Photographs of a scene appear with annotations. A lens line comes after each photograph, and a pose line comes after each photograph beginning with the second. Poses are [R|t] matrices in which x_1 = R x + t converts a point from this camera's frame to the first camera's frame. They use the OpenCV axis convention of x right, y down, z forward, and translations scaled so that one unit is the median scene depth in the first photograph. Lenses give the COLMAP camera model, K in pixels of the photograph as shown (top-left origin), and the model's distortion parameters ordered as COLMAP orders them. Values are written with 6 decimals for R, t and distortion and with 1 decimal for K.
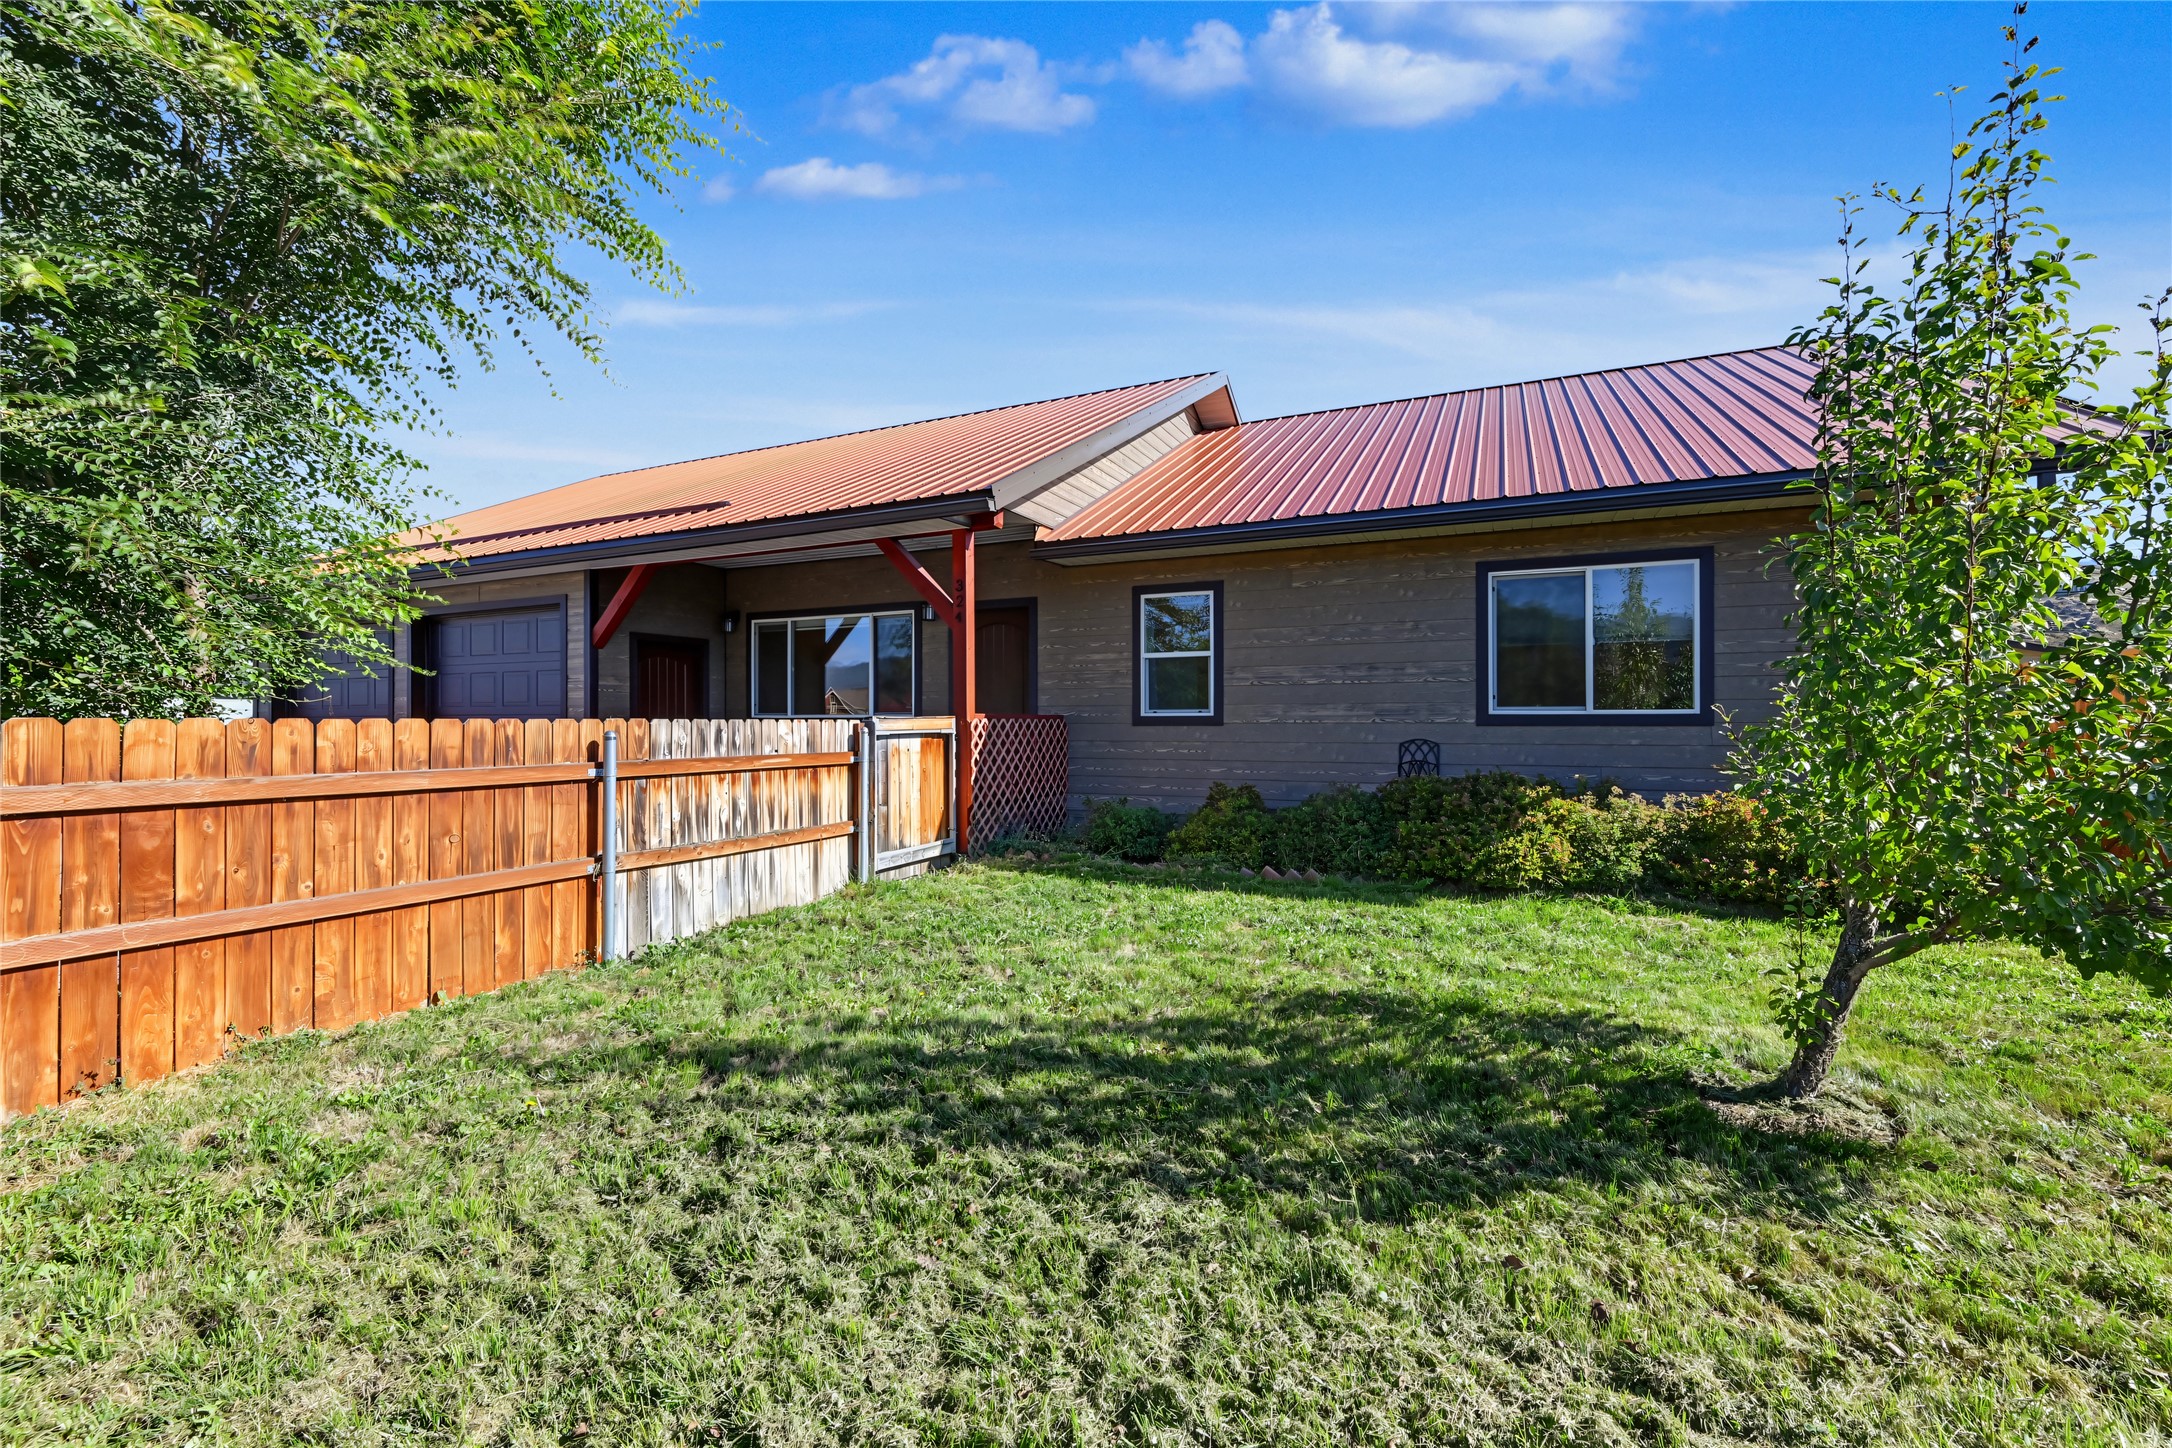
lens RADIAL K [[896.1, 0, 1089.0], [0, 896.1, 720.0], [0, 0, 1]] dist [-0.004260, 0.000061]
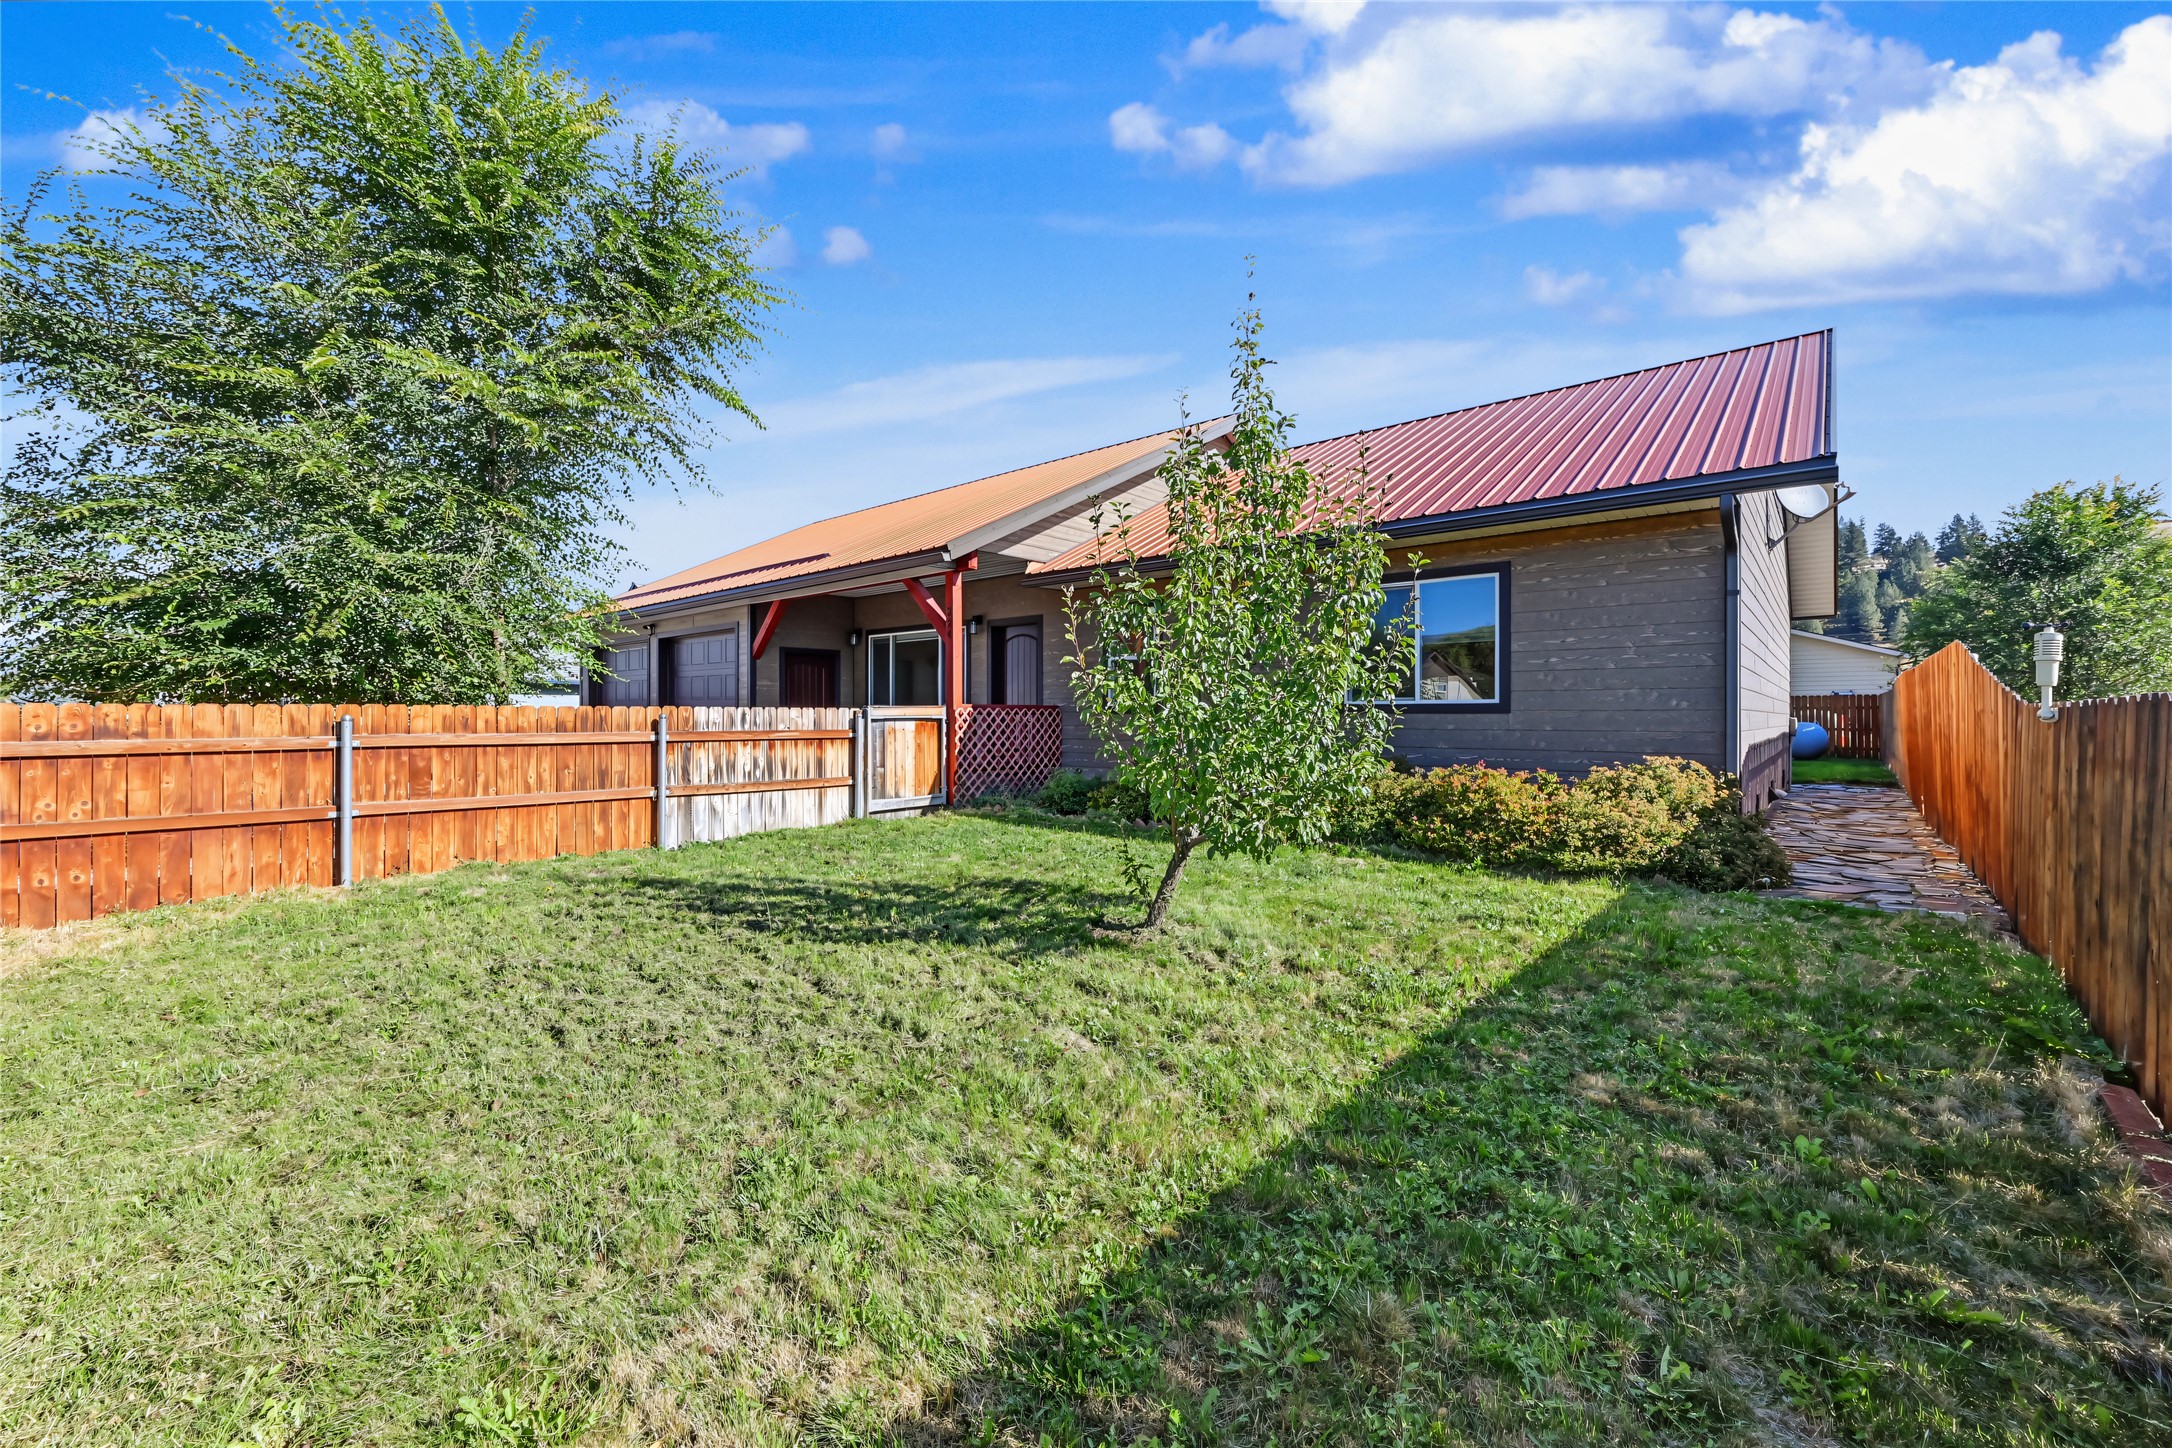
lens RADIAL K [[864.9, 0, 1088.1], [0, 864.9, 711.9], [0, 0, 1]] dist [-0.000241, -0.001012]
pose [[0.961700, 0.001348, -0.274100, 0.472821], [-0.001499, 0.999999, -0.000343, 0.005526], [0.274099, 0.000741, 0.961701, -0.249896]]
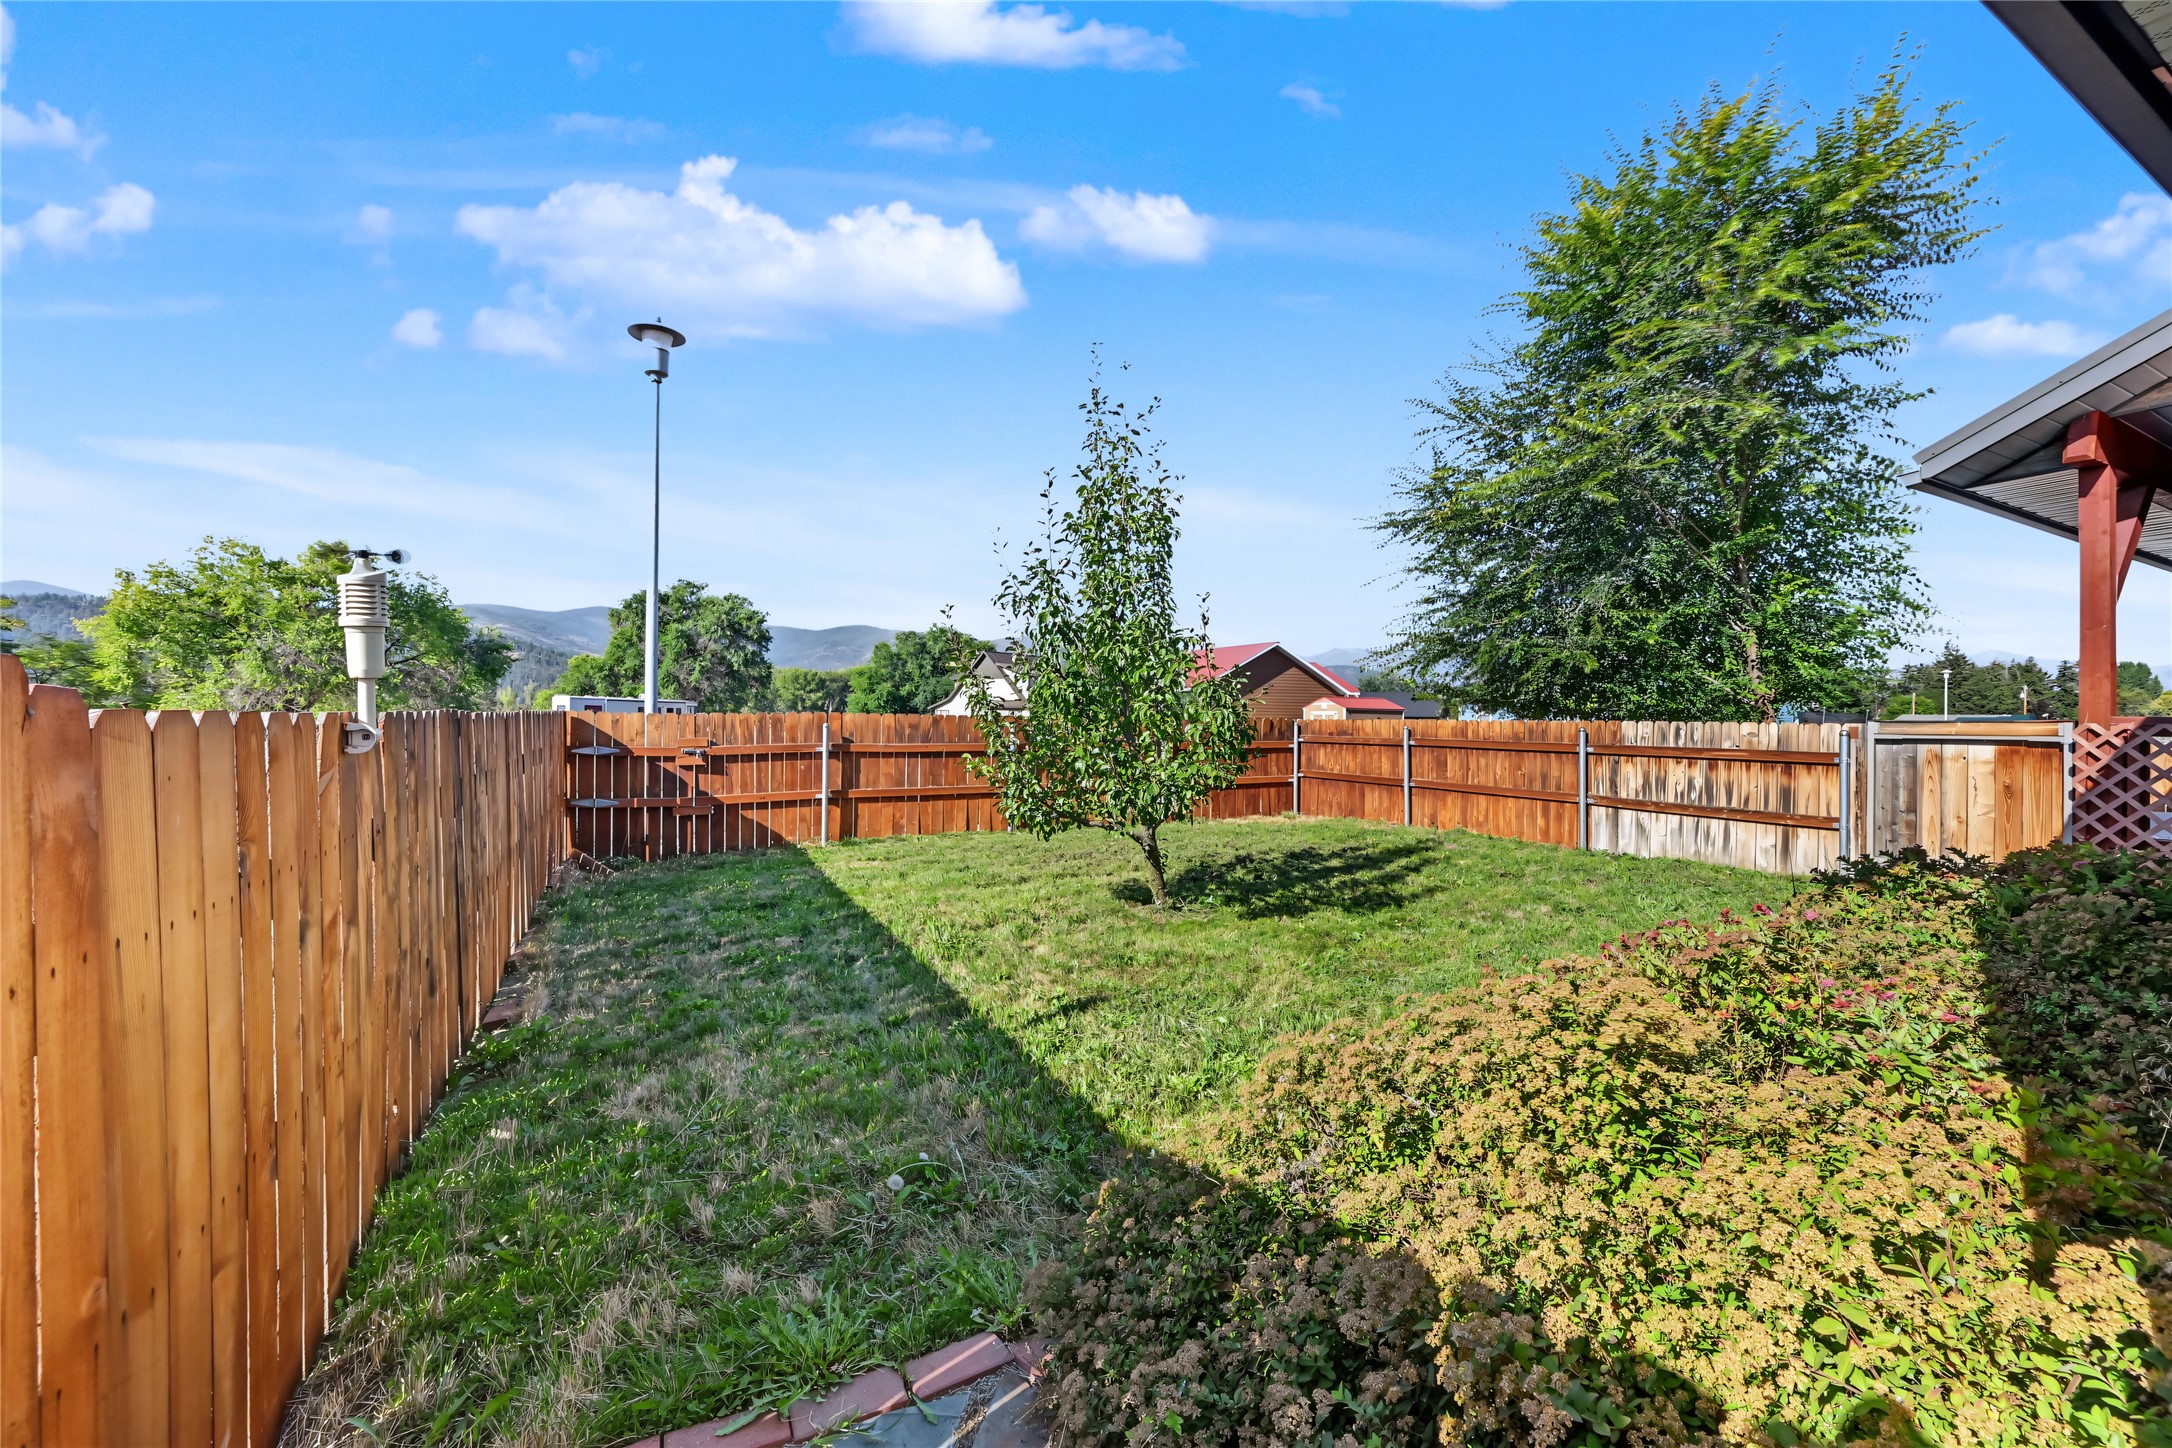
lens RADIAL K [[864.9, 0, 1091.9], [0, 864.9, 724.1], [0, 0, 1]] dist [-0.000241, -0.001012]
pose [[-0.618946, 0.007866, -0.785394, 1.024147], [-0.001033, 0.999941, 0.010828, -0.008491], [0.785433, 0.007513, -0.618901, 0.881687]]
